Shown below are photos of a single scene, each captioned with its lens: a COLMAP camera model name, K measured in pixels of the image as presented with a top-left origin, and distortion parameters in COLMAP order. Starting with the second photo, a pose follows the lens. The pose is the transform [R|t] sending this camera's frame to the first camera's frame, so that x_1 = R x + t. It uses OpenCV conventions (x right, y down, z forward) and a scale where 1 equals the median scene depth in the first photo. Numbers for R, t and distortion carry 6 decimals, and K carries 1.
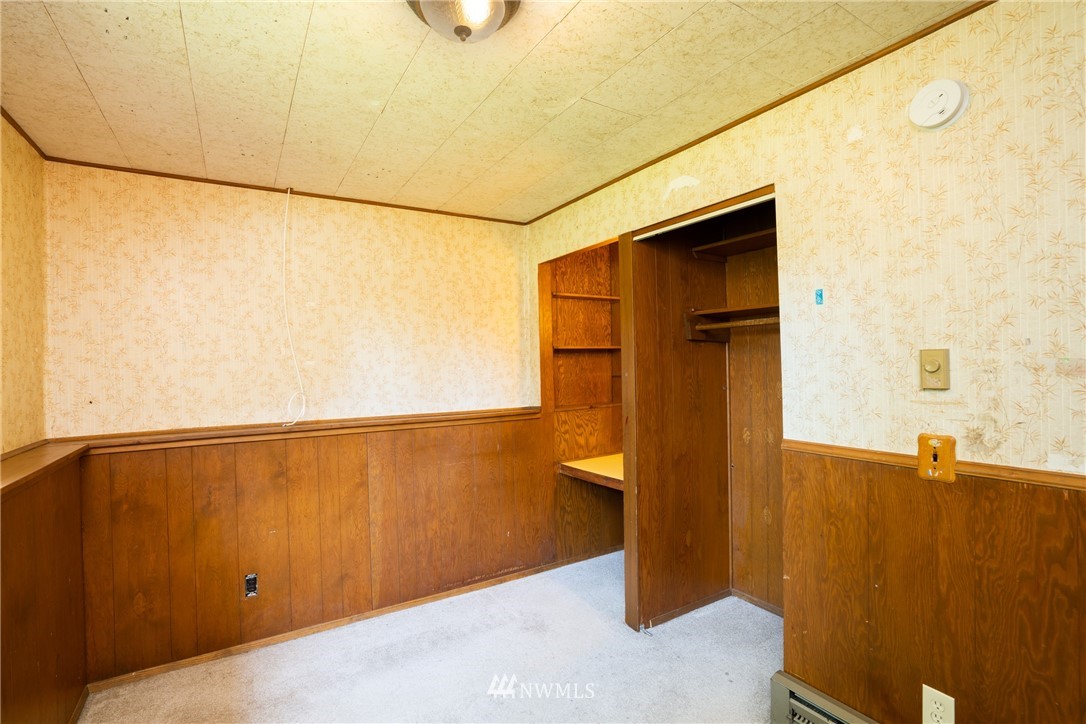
lens RADIAL K [[503.1, 0, 542.0], [0, 503.1, 358.6], [0, 0, 1]] dist [-0.031956, 0.007613]
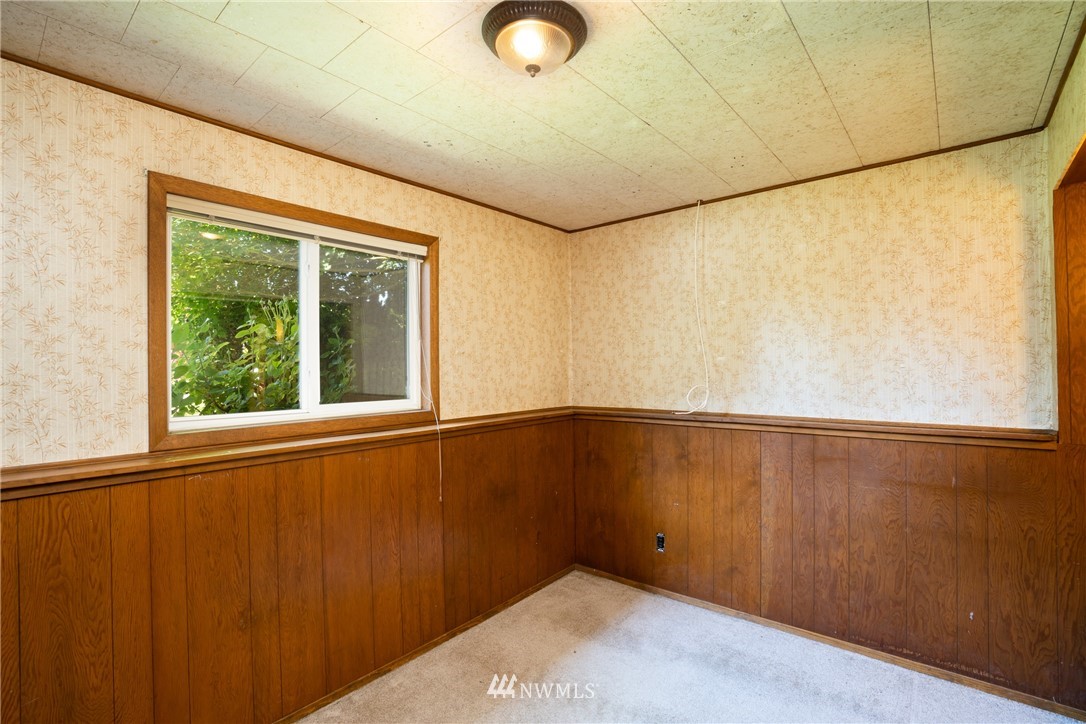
lens RADIAL K [[503.1, 0, 535.5], [0, 503.1, 360.2], [0, 0, 1]] dist [-0.031956, 0.007613]
pose [[0.321498, 0.002825, -0.946906, 0.418586], [0.012719, 0.999892, 0.007302, -0.000643], [0.946825, -0.014391, 0.321428, 0.287174]]
